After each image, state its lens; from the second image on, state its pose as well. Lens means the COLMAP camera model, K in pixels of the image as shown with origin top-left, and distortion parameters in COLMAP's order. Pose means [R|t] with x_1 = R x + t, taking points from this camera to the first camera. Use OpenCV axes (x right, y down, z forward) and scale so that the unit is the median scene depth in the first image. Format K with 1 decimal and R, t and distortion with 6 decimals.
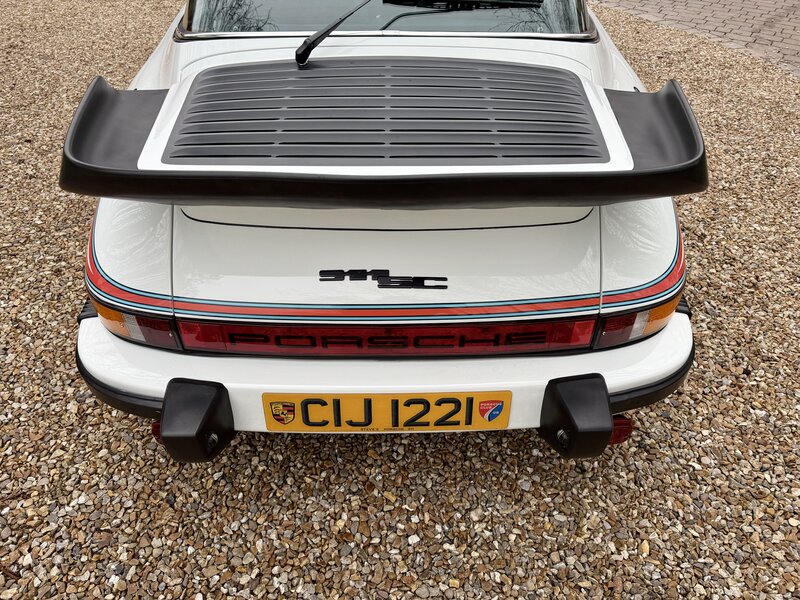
lens RADIAL K [[571.0, 0, 400.0], [0, 571.0, 300.0], [0, 0, 1]] dist [0.007827, -0.011669]
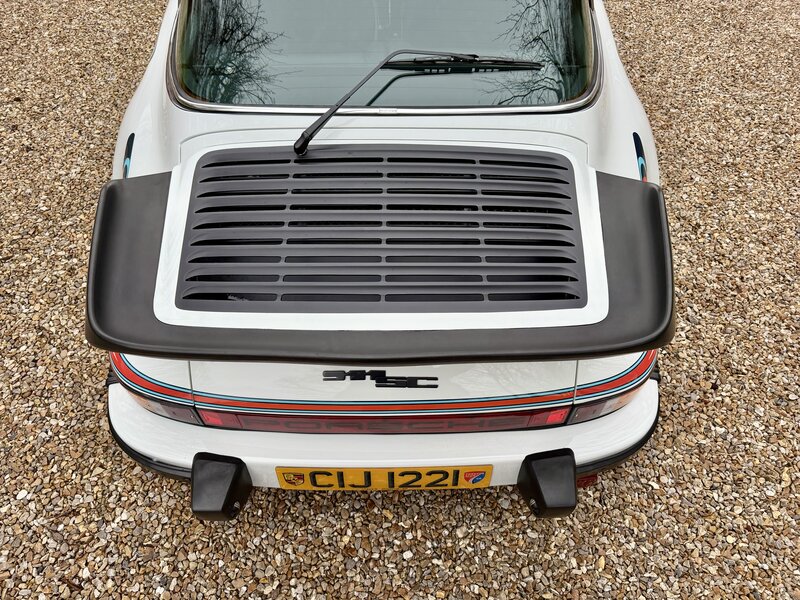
lens RADIAL K [[568.8, 0, 403.4], [0, 568.8, 306.0], [0, 0, 1]] dist [0.005413, -0.008081]
pose [[0.999982, 0.005928, -0.000174, 0.010961], [-0.005738, 0.974510, 0.224273, -0.318293], [0.001499, -0.224268, 0.974526, -0.034898]]
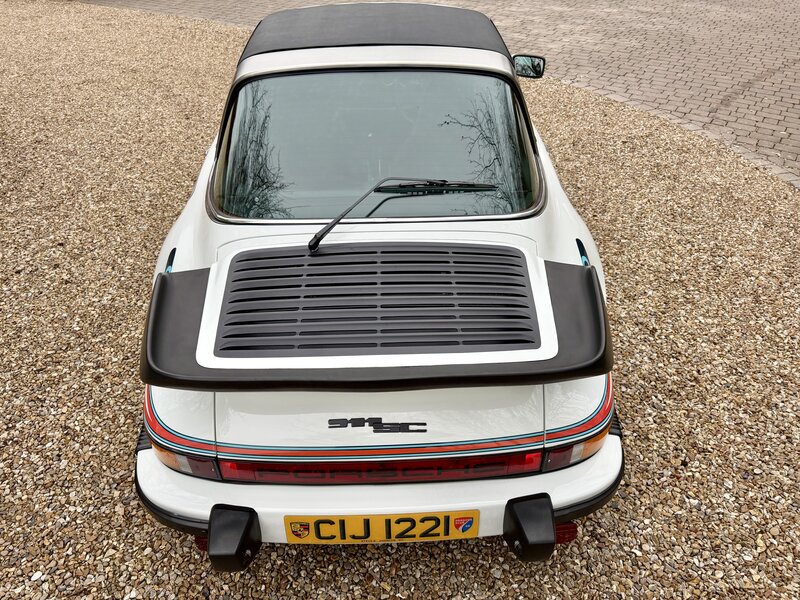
lens RADIAL K [[570.4, 0, 398.2], [0, 570.4, 297.8], [0, 0, 1]] dist [0.000199, -0.002173]
pose [[0.999820, -0.017981, 0.006085, 0.011769], [0.018315, 0.998027, -0.060049, -0.188992], [-0.004994, 0.060150, 0.998177, -0.242192]]
